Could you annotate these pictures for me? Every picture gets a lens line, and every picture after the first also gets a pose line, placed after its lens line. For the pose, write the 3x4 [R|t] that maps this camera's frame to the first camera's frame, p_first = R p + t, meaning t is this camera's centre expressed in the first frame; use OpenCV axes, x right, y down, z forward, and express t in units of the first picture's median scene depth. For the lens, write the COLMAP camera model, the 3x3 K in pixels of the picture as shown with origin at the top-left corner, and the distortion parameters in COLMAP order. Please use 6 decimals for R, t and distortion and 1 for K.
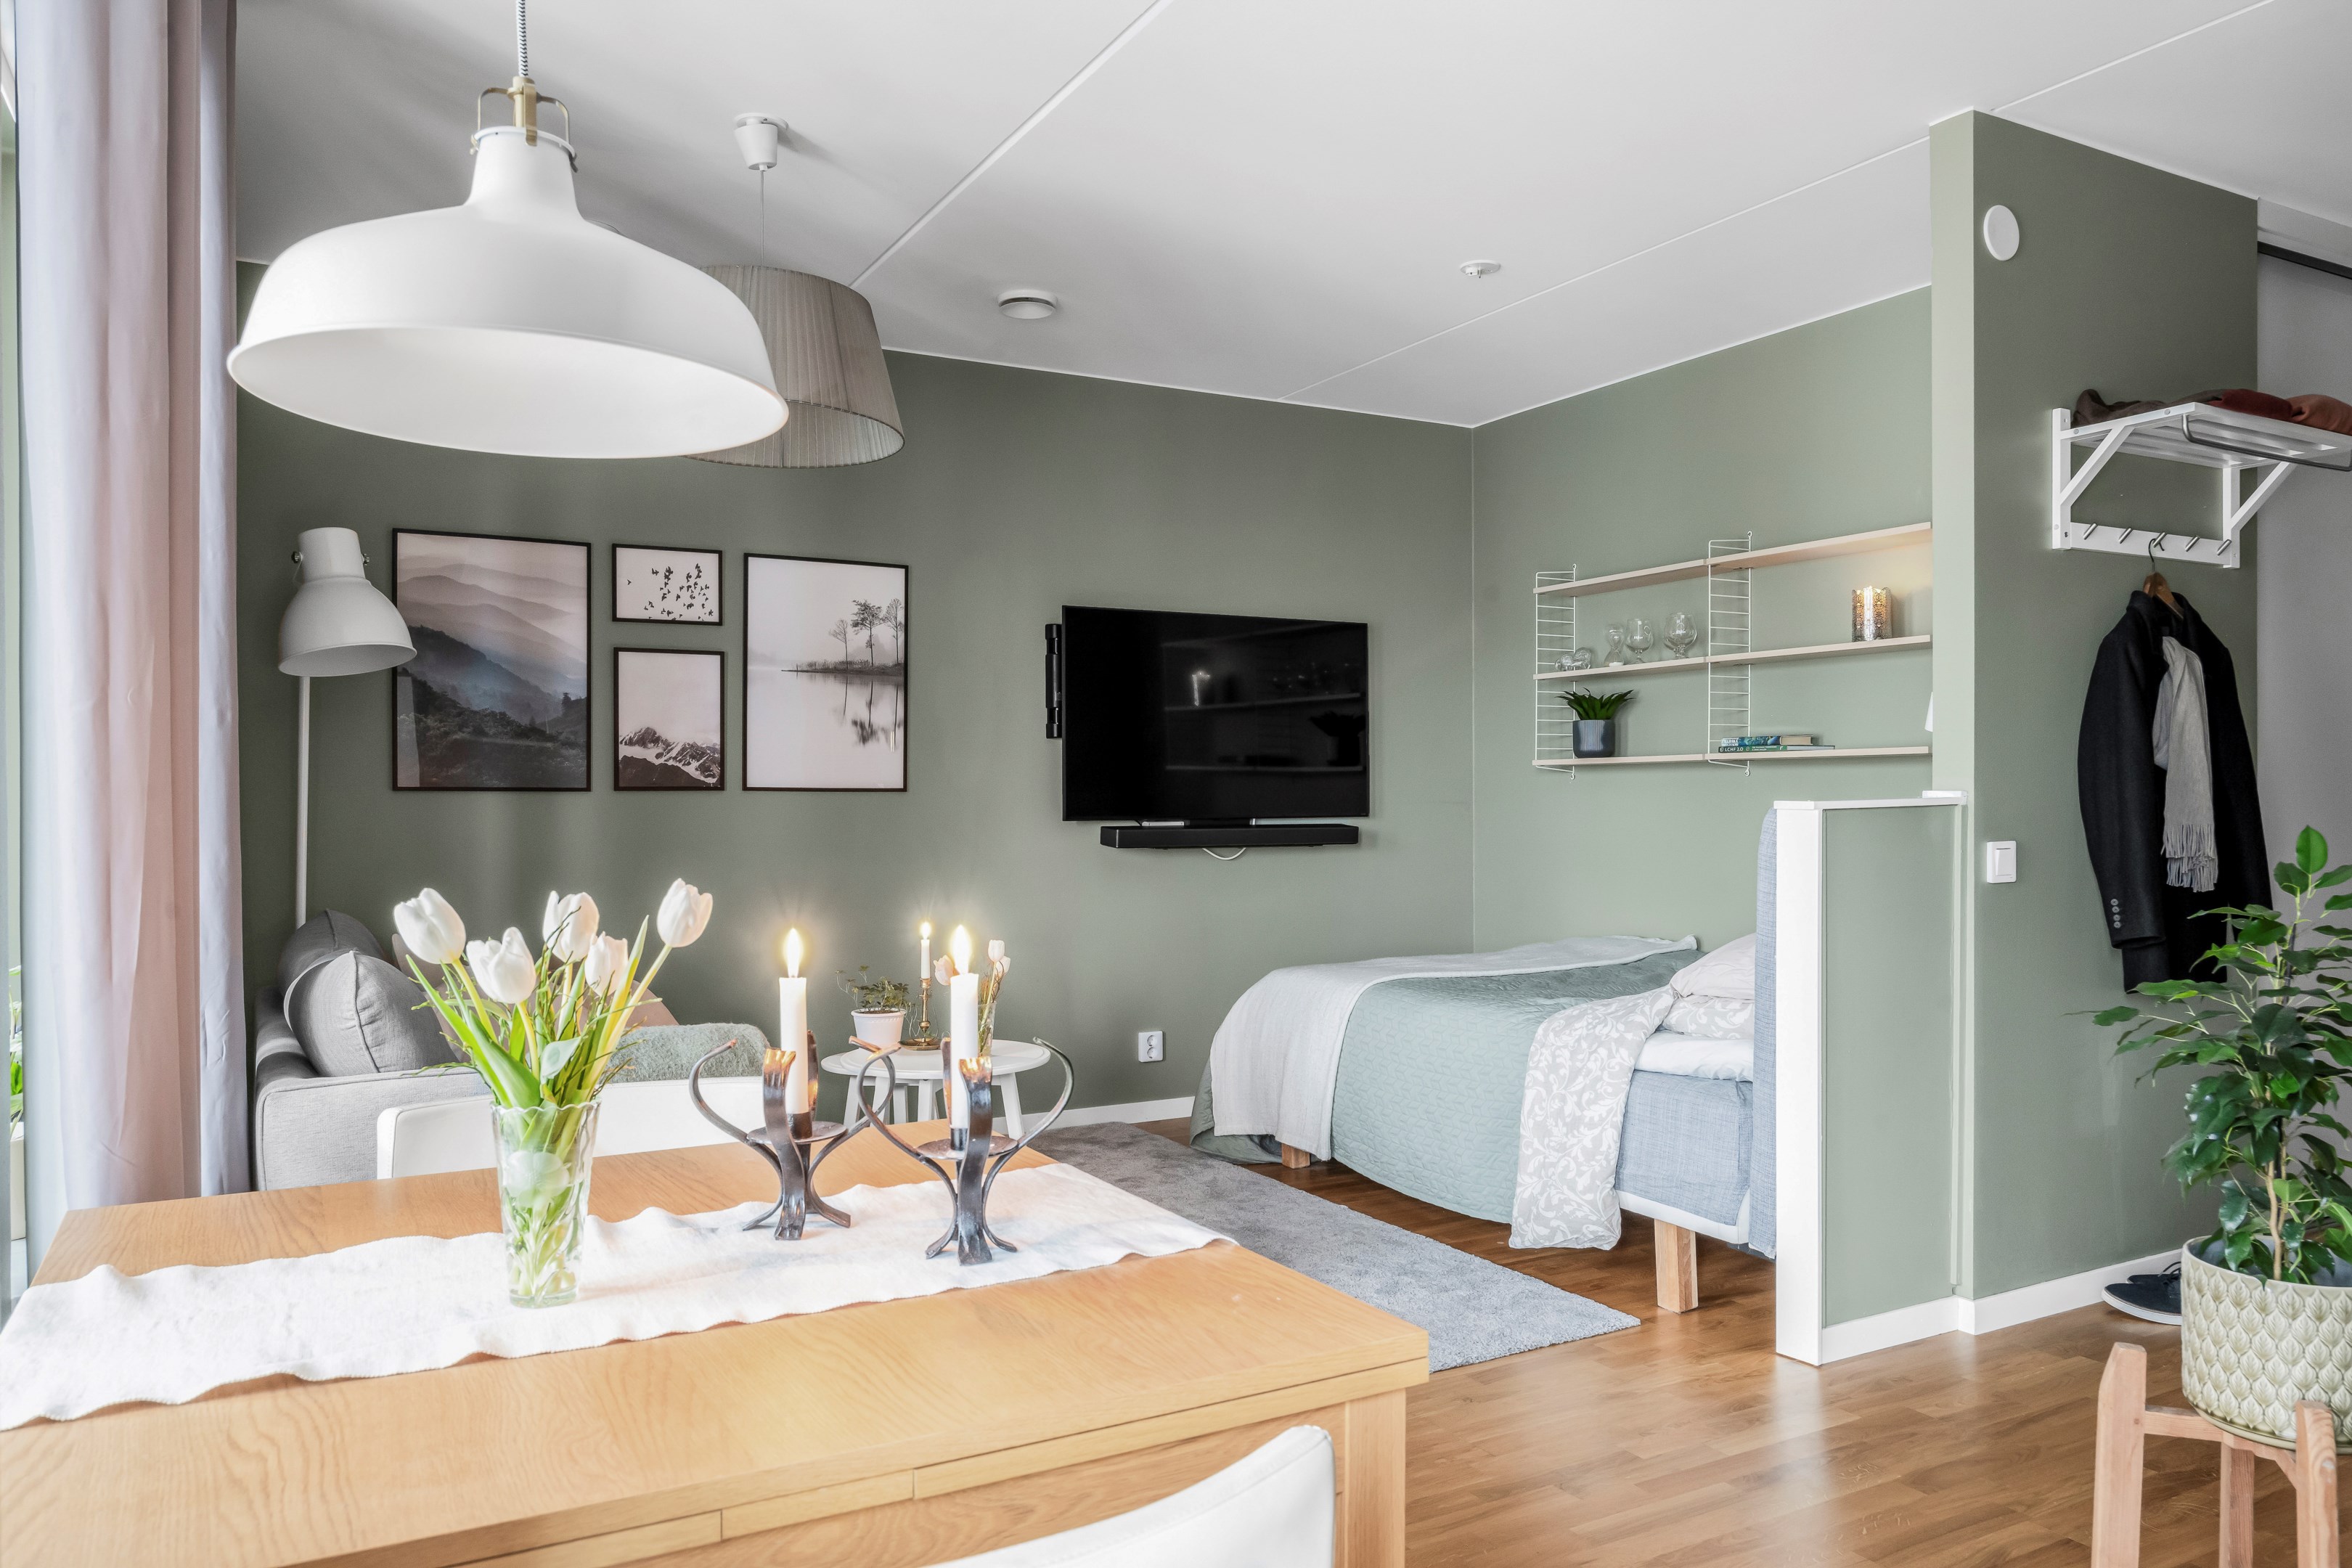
lens RADIAL K [[1642.2, 0, 1174.5], [0, 1642.2, 792.8], [0, 0, 1]] dist [0.012428, -0.005697]
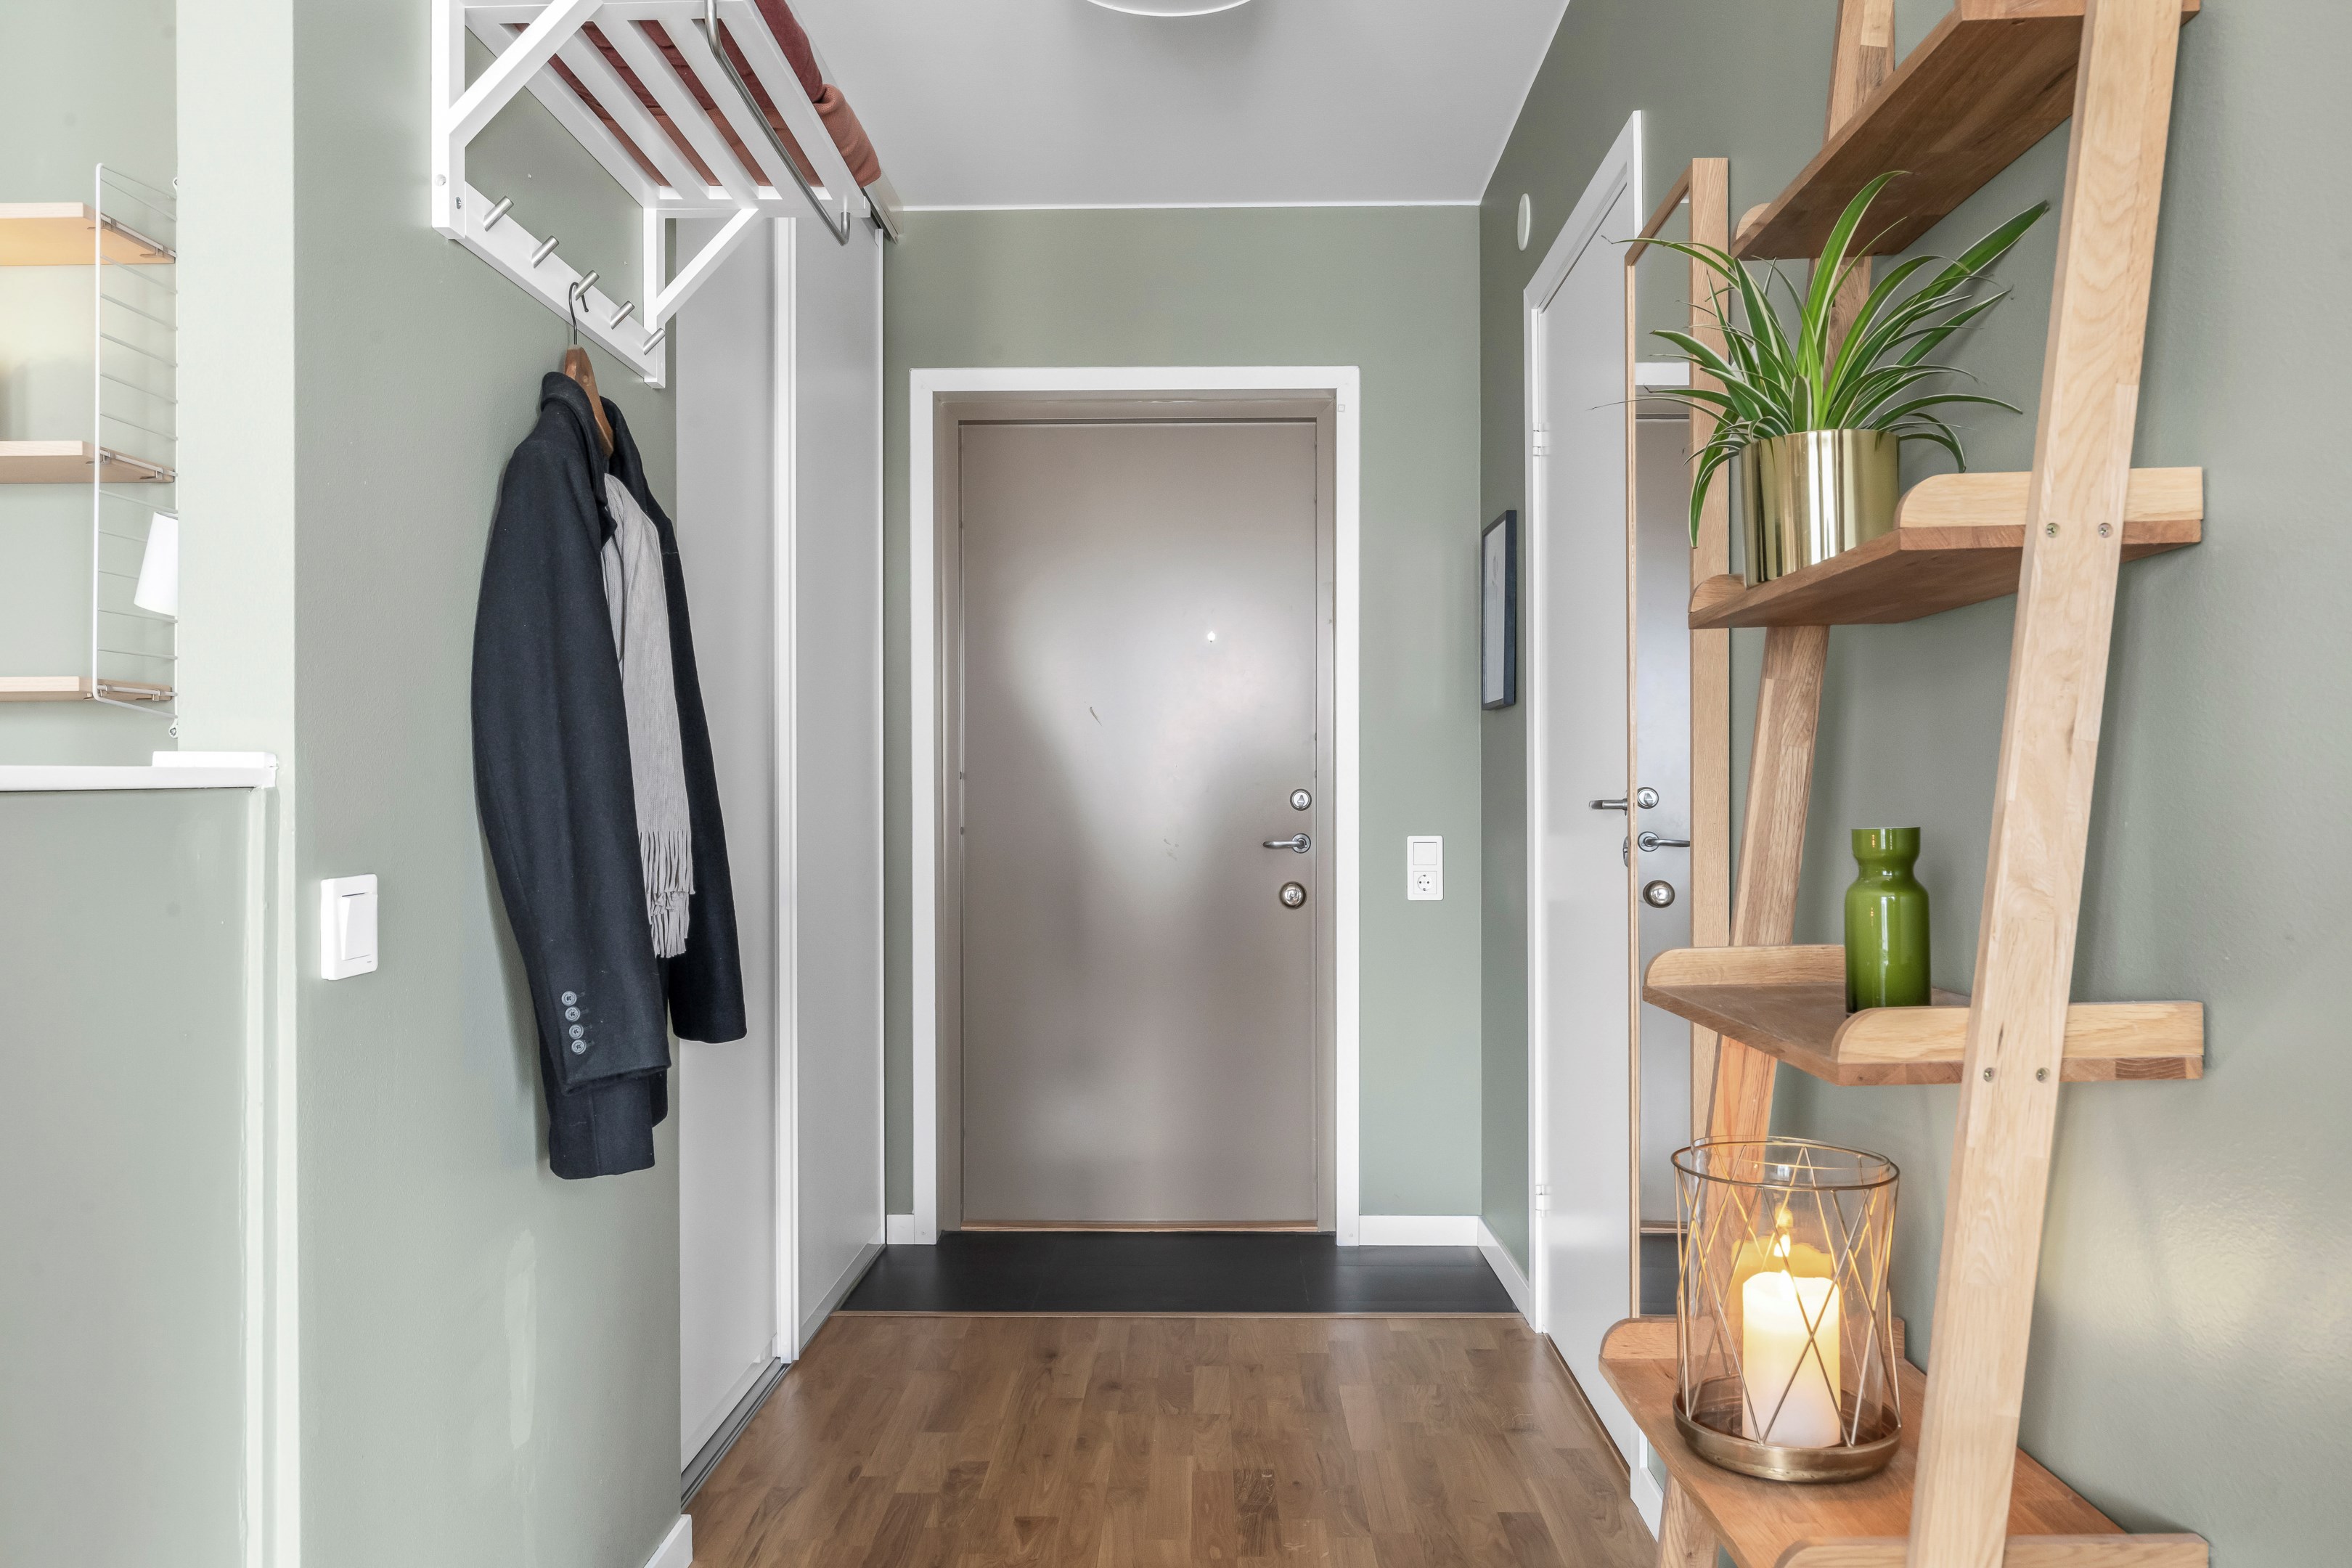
lens RADIAL K [[1788.3, 0, 1177.2], [0, 1788.3, 785.1], [0, 0, 1]] dist [-0.011912, -0.003256]
pose [[0.494903, 0.006463, 0.868924, 0.210266], [0.003539, 0.999949, -0.009453, 0.011177], [-0.868941, 0.007753, 0.494855, 0.583517]]
